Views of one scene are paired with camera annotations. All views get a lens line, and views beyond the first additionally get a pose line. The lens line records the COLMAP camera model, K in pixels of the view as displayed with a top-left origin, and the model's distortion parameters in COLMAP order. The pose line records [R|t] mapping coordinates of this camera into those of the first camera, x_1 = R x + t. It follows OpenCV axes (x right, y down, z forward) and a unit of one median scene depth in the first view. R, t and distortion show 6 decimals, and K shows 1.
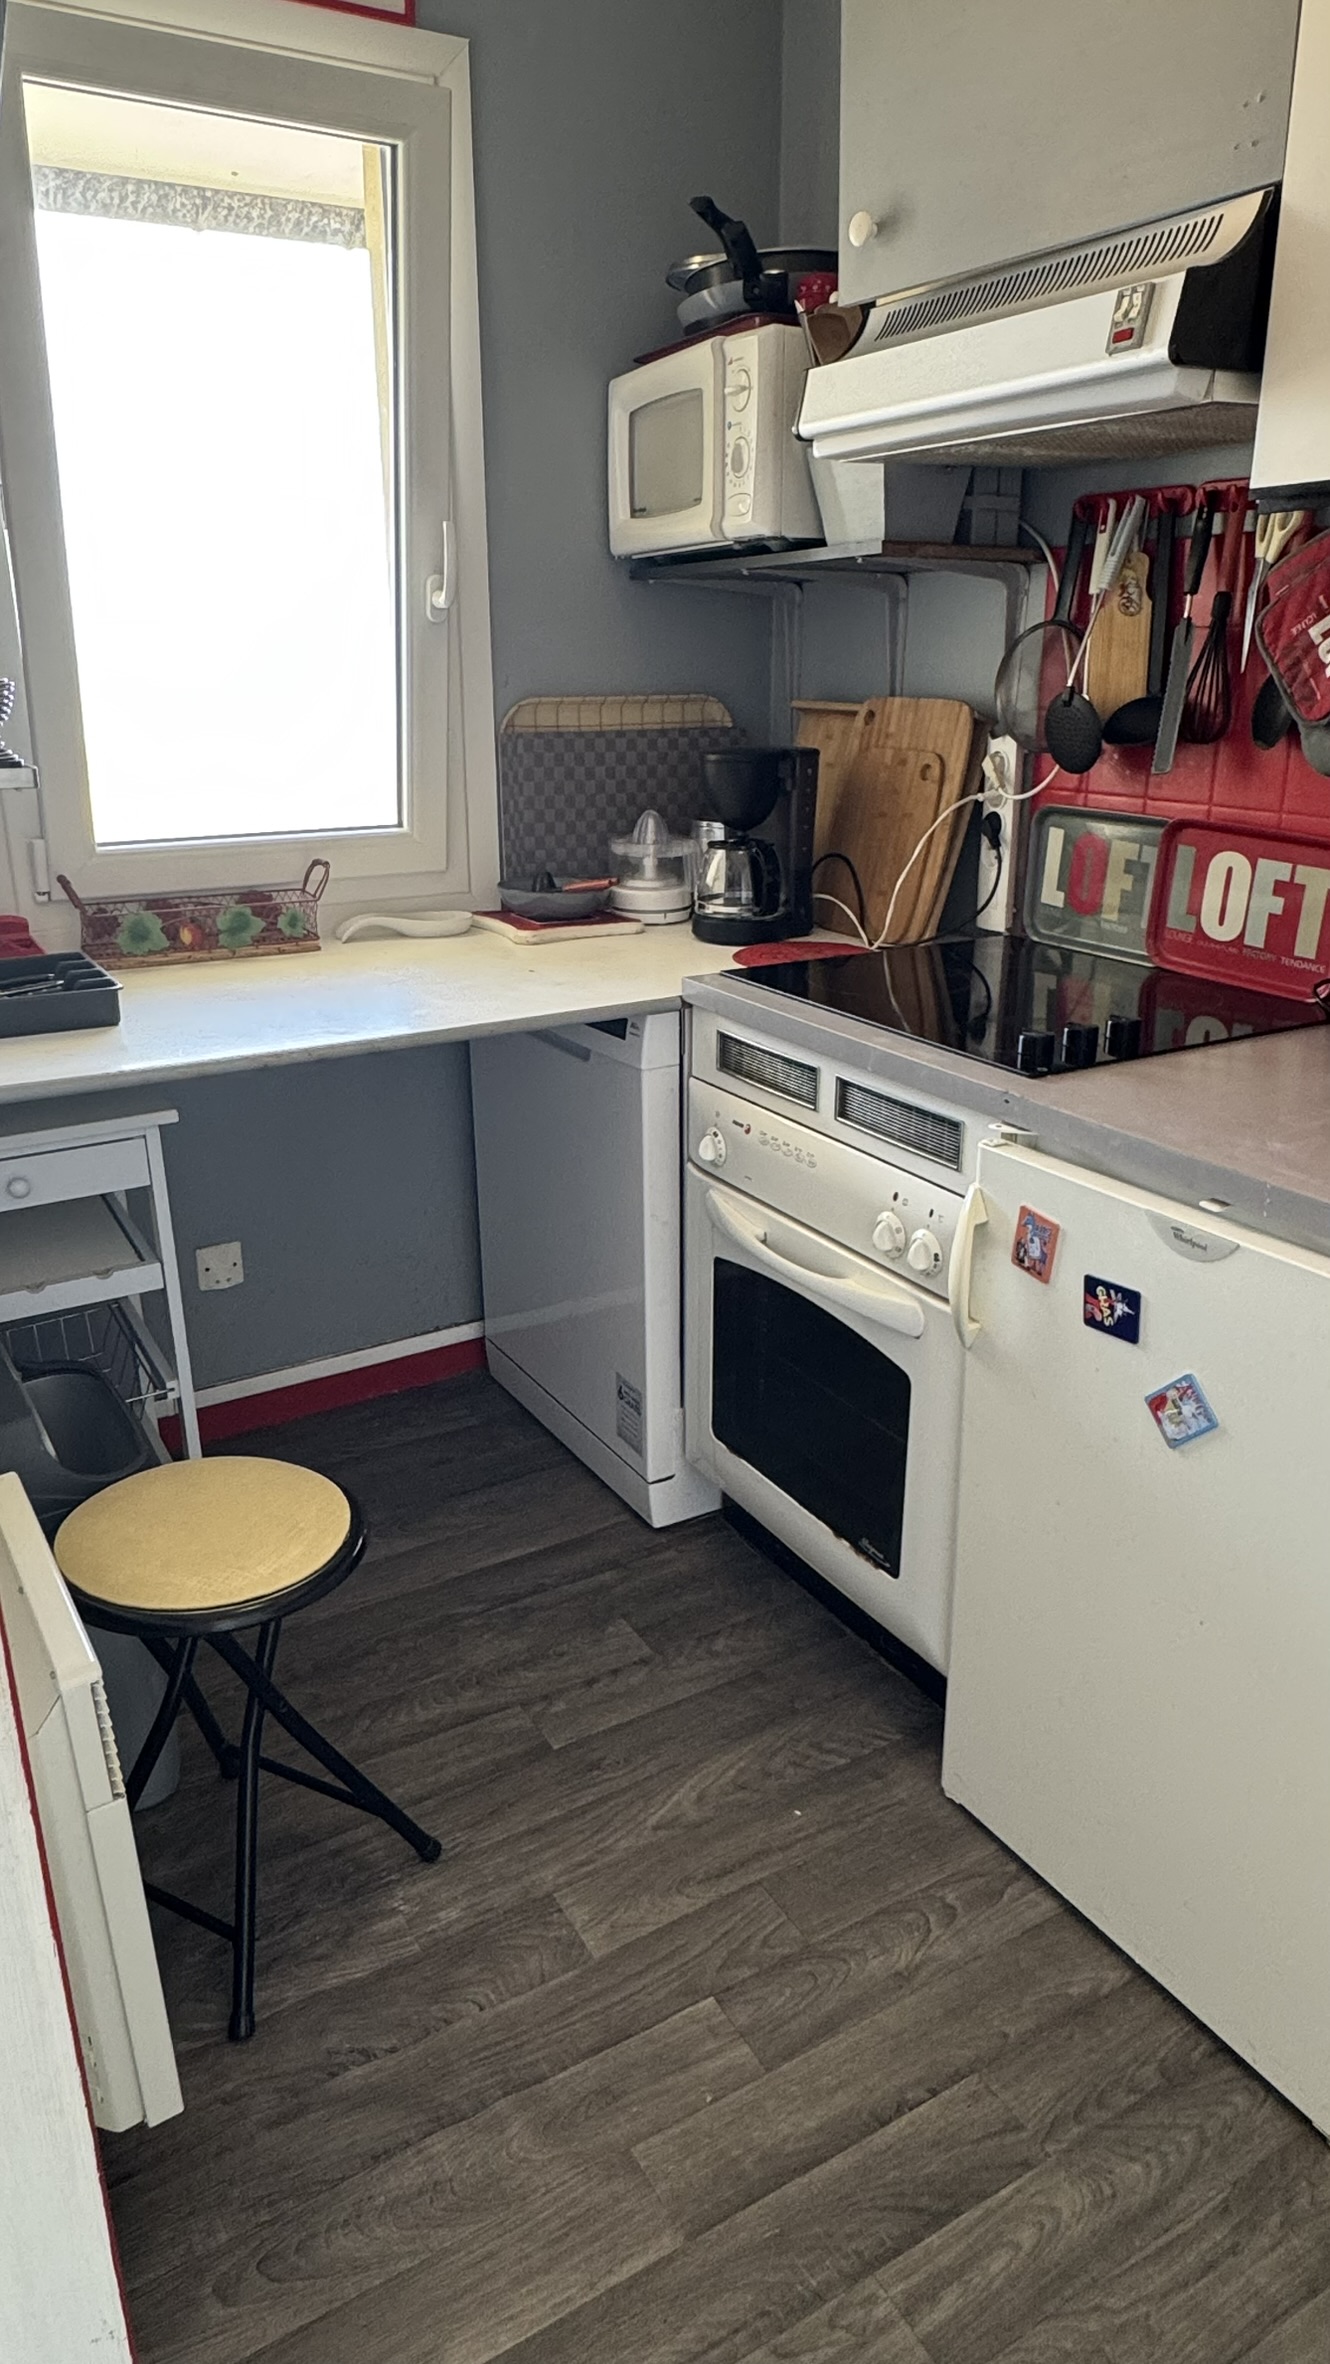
lens RADIAL K [[1491.1, 0, 665.0], [0, 1491.1, 1182.0], [0, 0, 1]] dist [-0.002957, -0.001984]
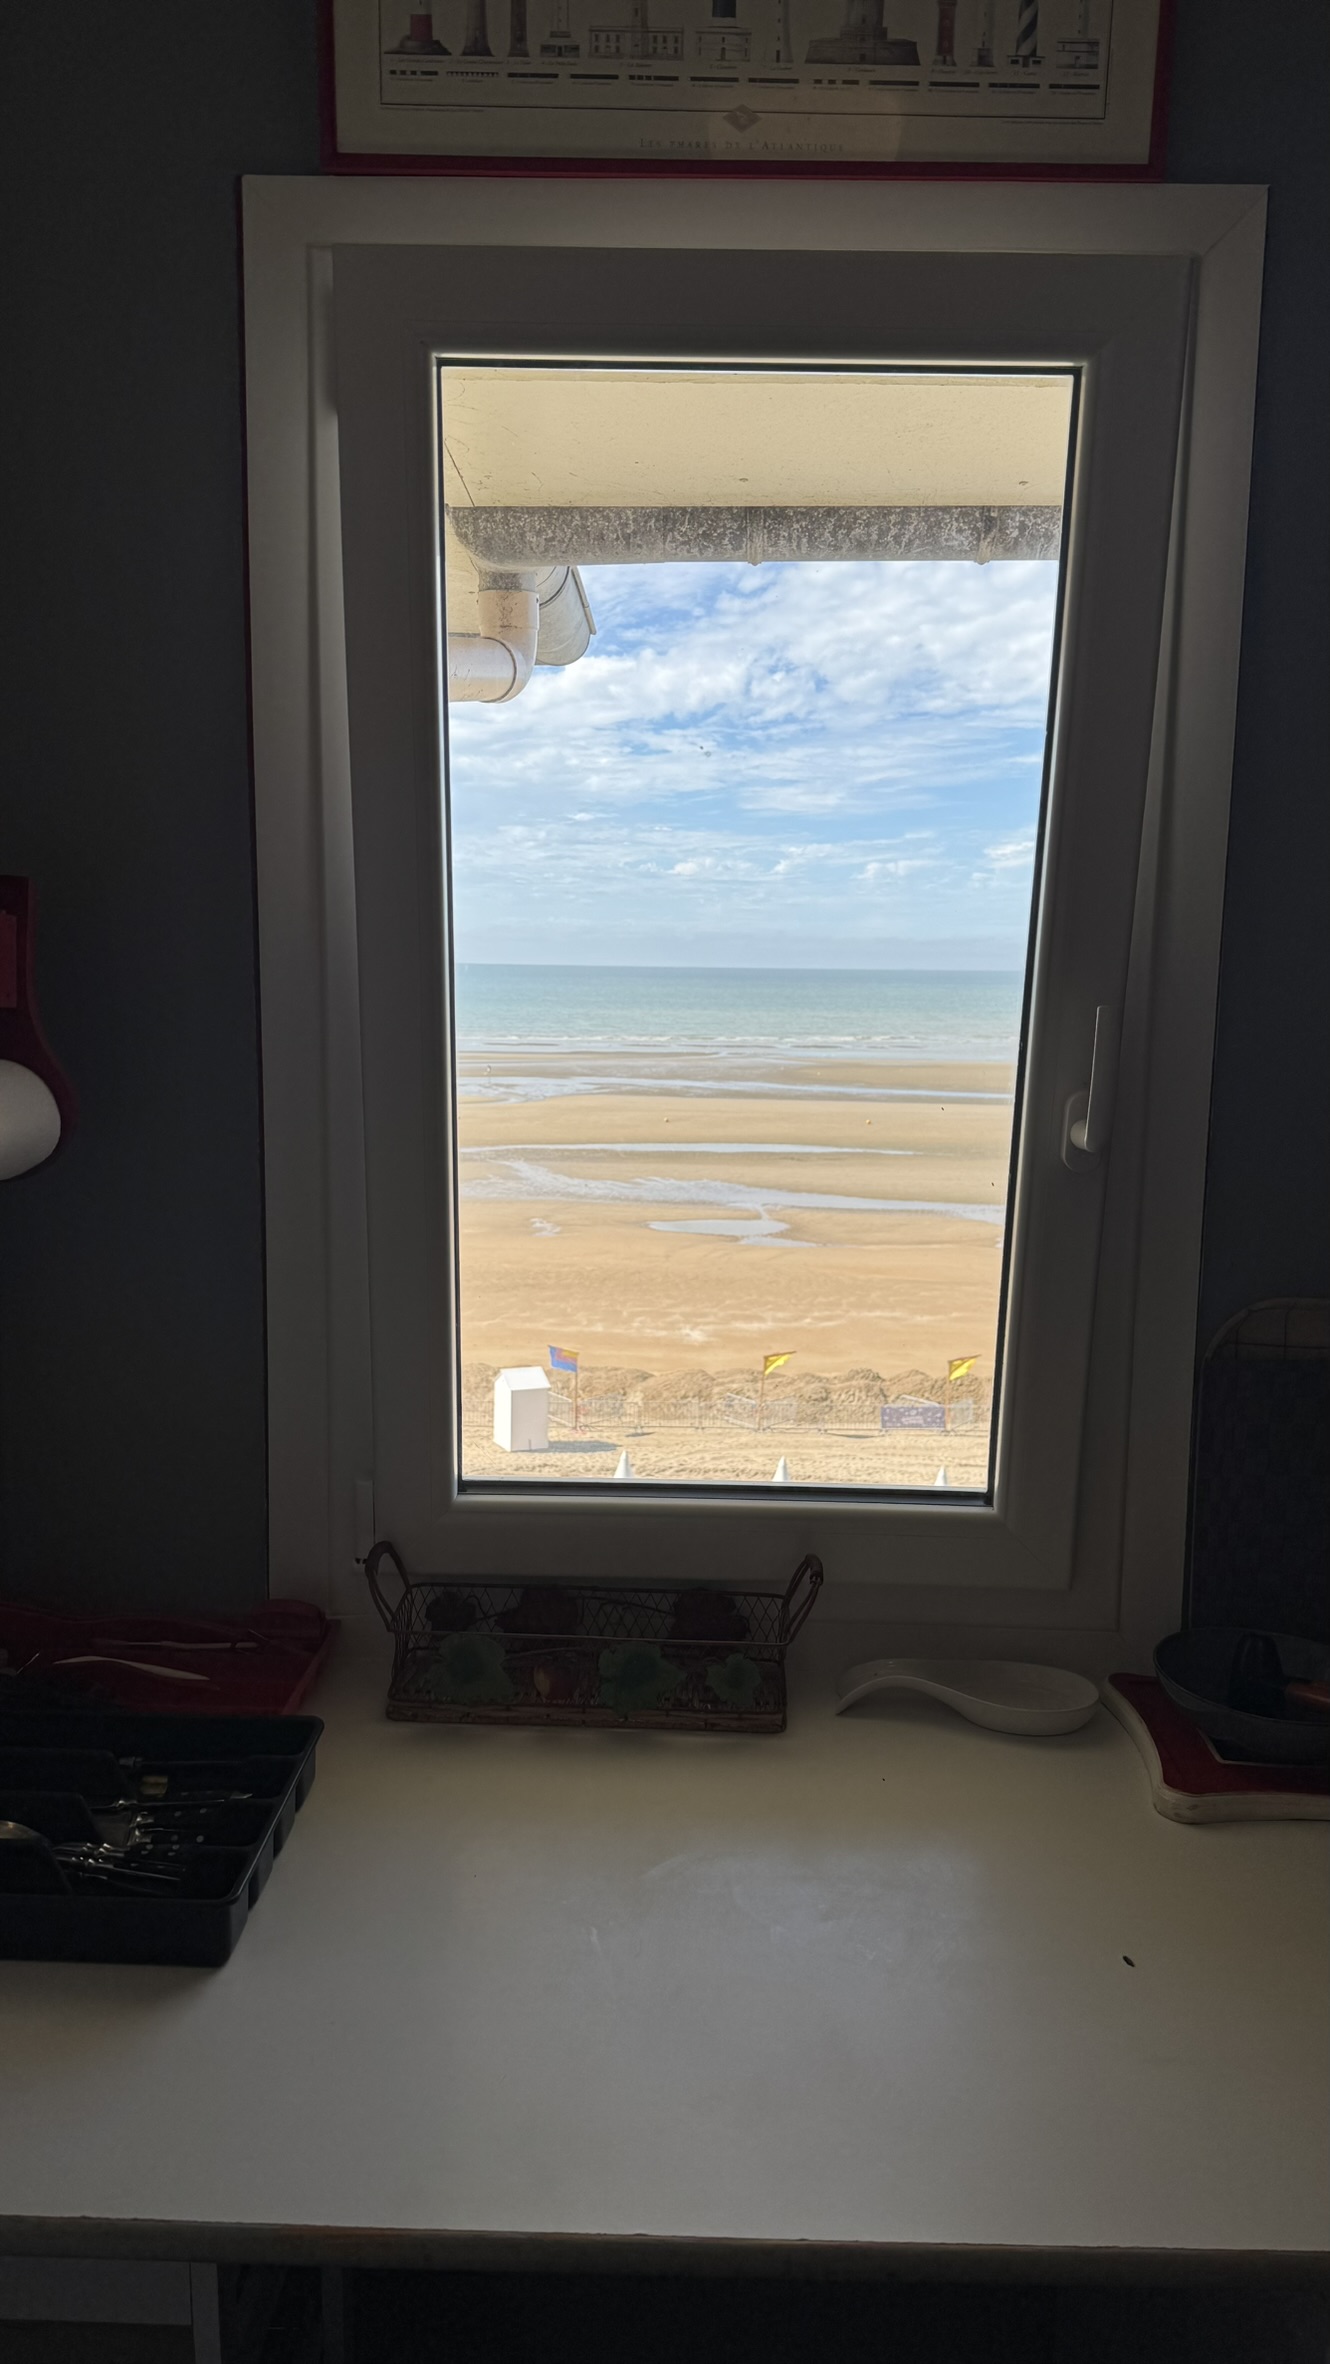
lens RADIAL K [[1626.2, 0, 665.0], [0, 1626.2, 1182.0], [0, 0, 1]] dist [-0.010595, -0.004490]
pose [[0.838374, 0.084719, -0.538471, 0.032586], [-0.195281, 0.968961, -0.151594, -0.235681], [0.508914, 0.232246, 0.828896, 0.412392]]
